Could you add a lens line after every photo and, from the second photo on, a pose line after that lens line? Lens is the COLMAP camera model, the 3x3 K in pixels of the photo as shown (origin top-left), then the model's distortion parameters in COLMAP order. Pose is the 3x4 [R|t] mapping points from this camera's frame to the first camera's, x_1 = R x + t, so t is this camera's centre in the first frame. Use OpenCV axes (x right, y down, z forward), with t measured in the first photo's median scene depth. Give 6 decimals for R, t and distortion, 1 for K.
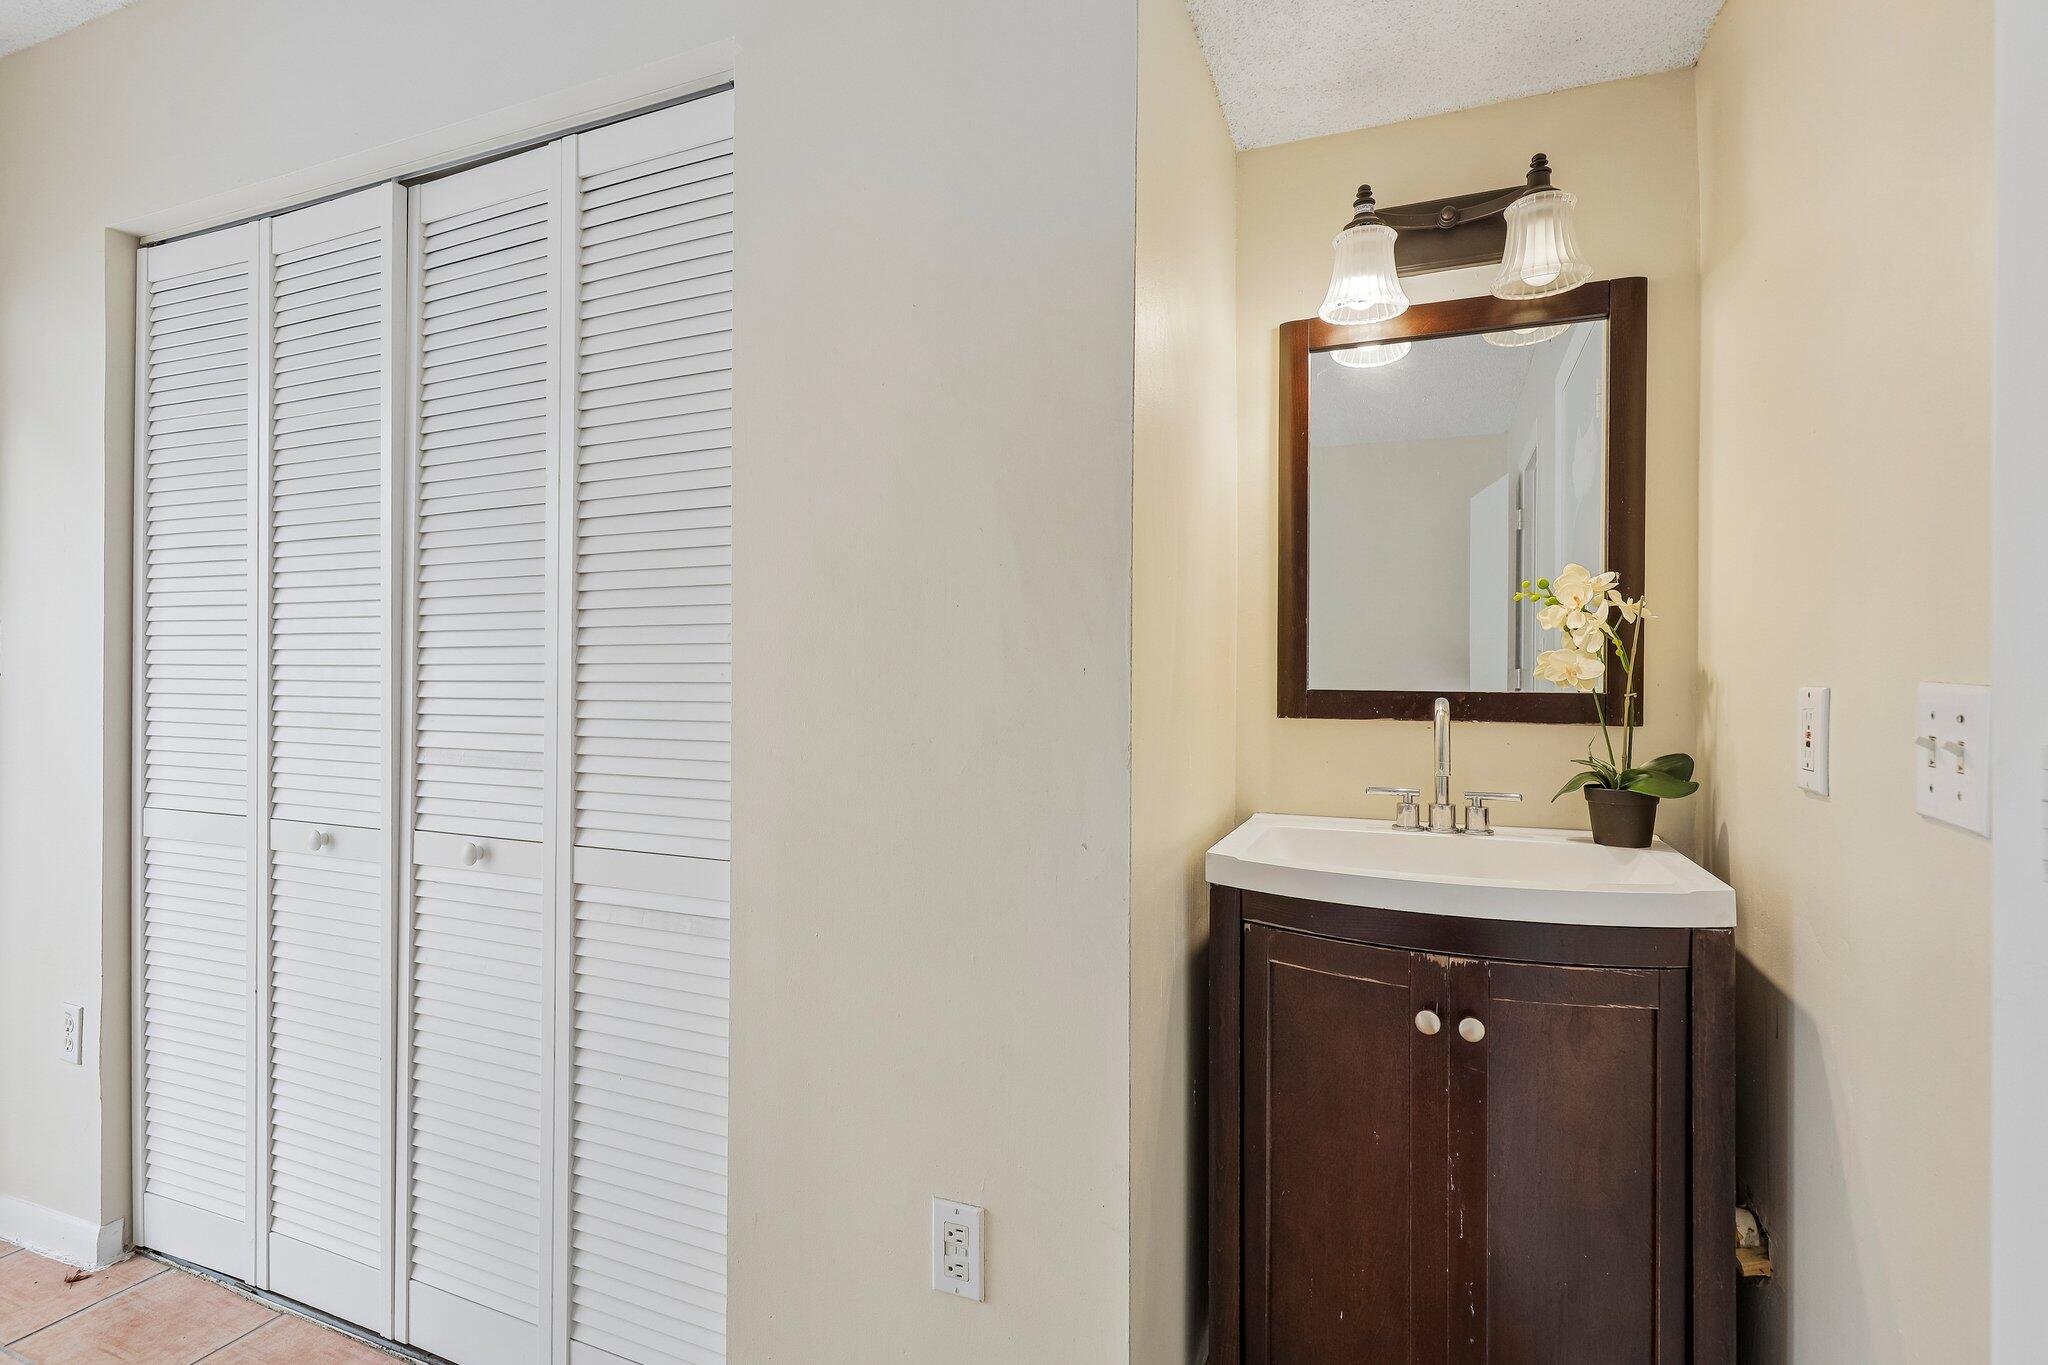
lens RADIAL K [[944.2, 0, 1028.9], [0, 944.2, 685.3], [0, 0, 1]] dist [-0.001148, -0.000265]
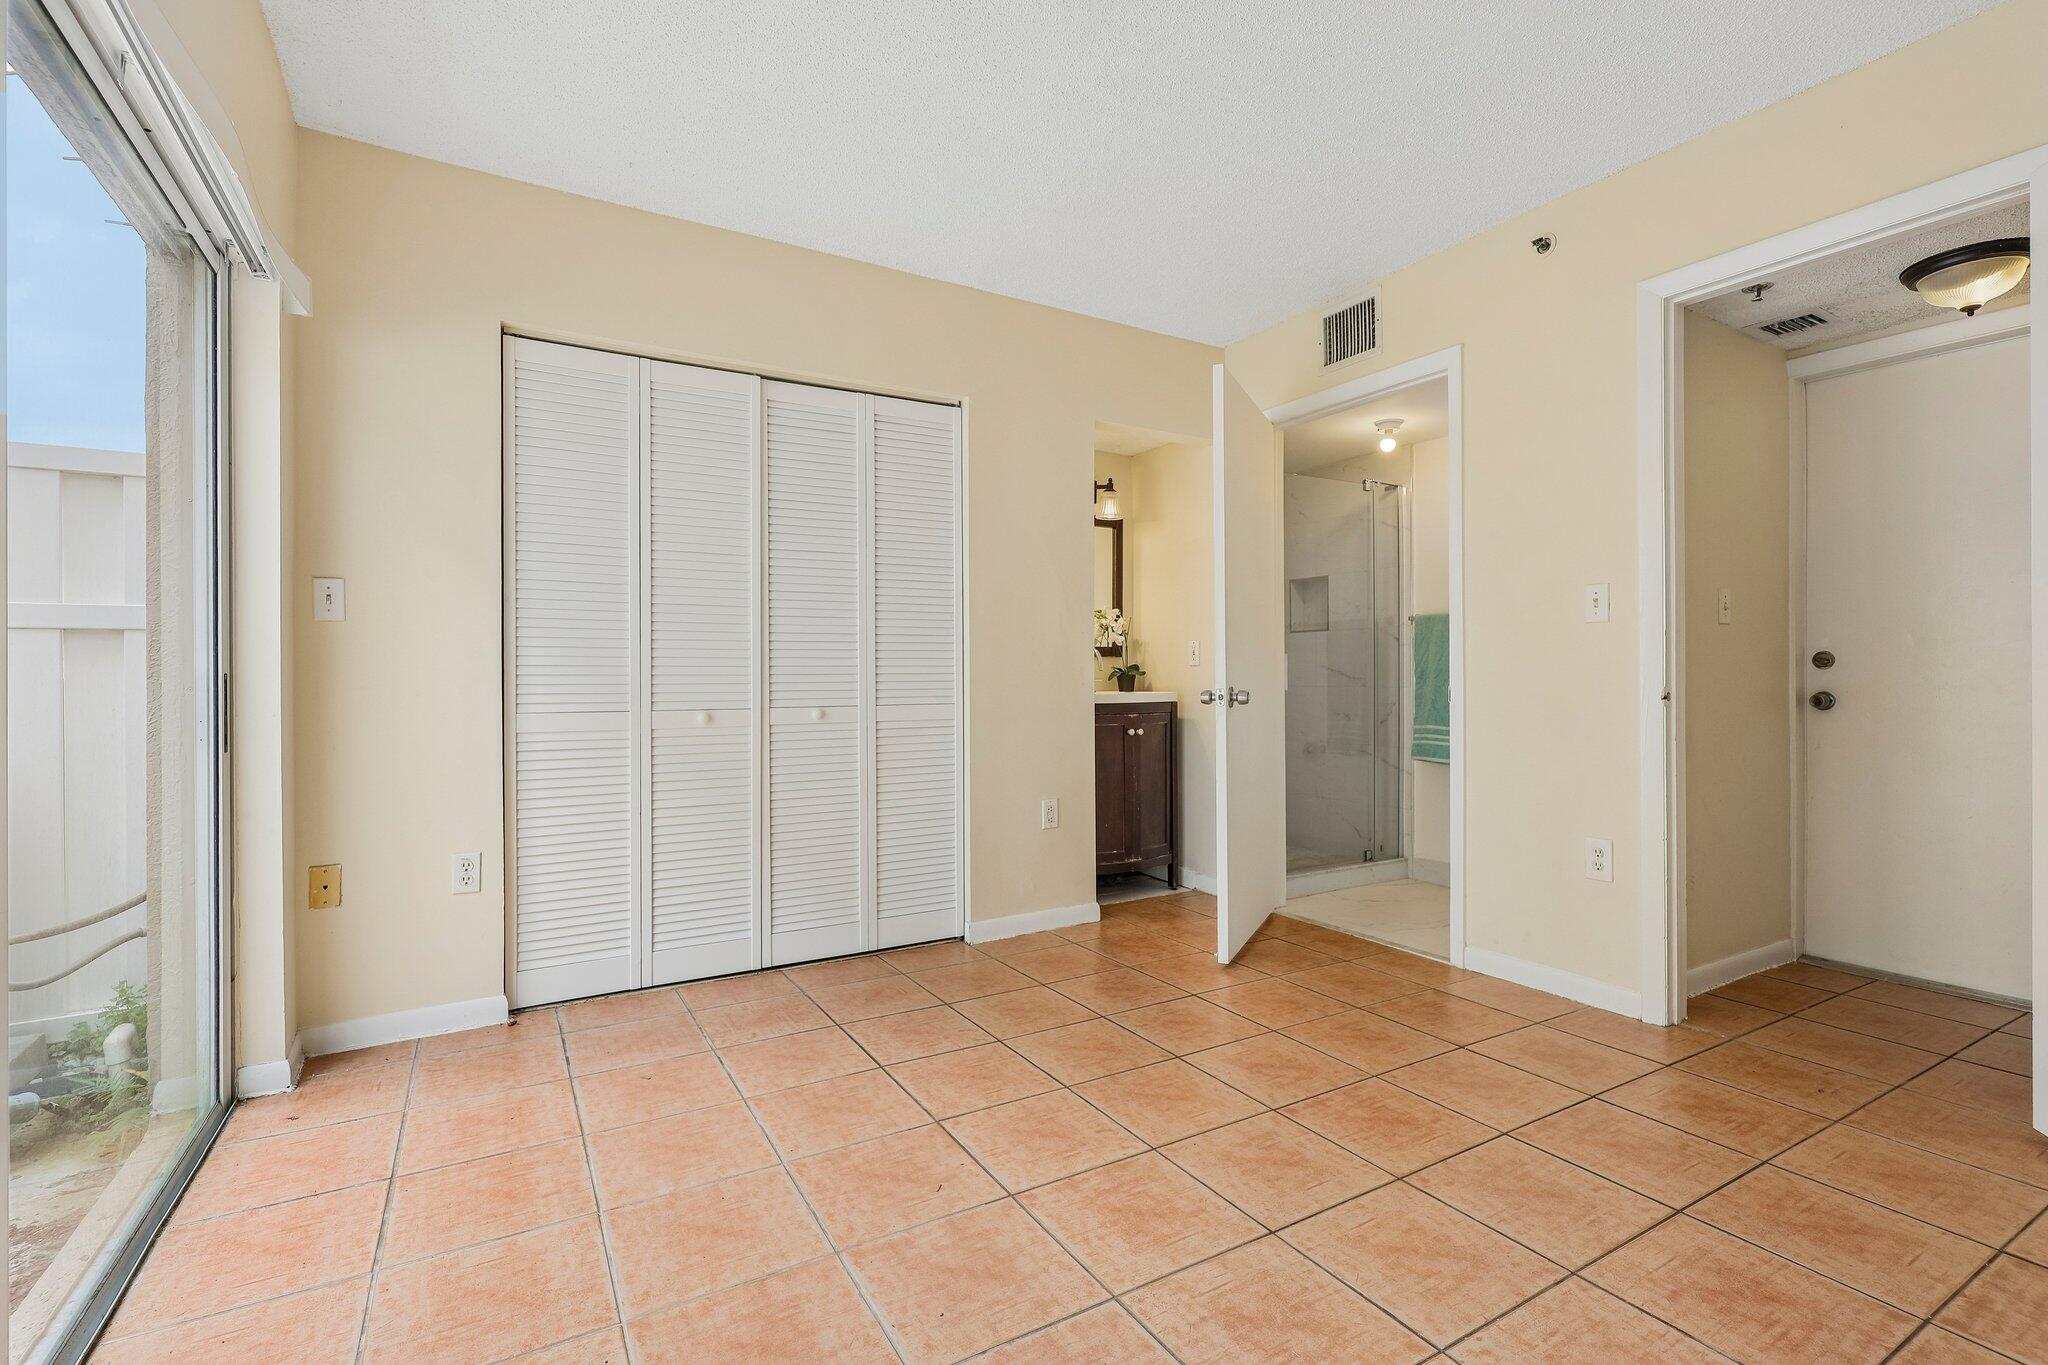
lens RADIAL K [[922.4, 0, 1009.4], [0, 922.4, 672.7], [0, 0, 1]] dist [-0.001760, 0.000360]
pose [[0.624518, -0.005963, 0.780988, -2.199386], [0.006456, 0.999976, 0.002473, 0.094423], [-0.780984, 0.003497, 0.624542, -0.715916]]
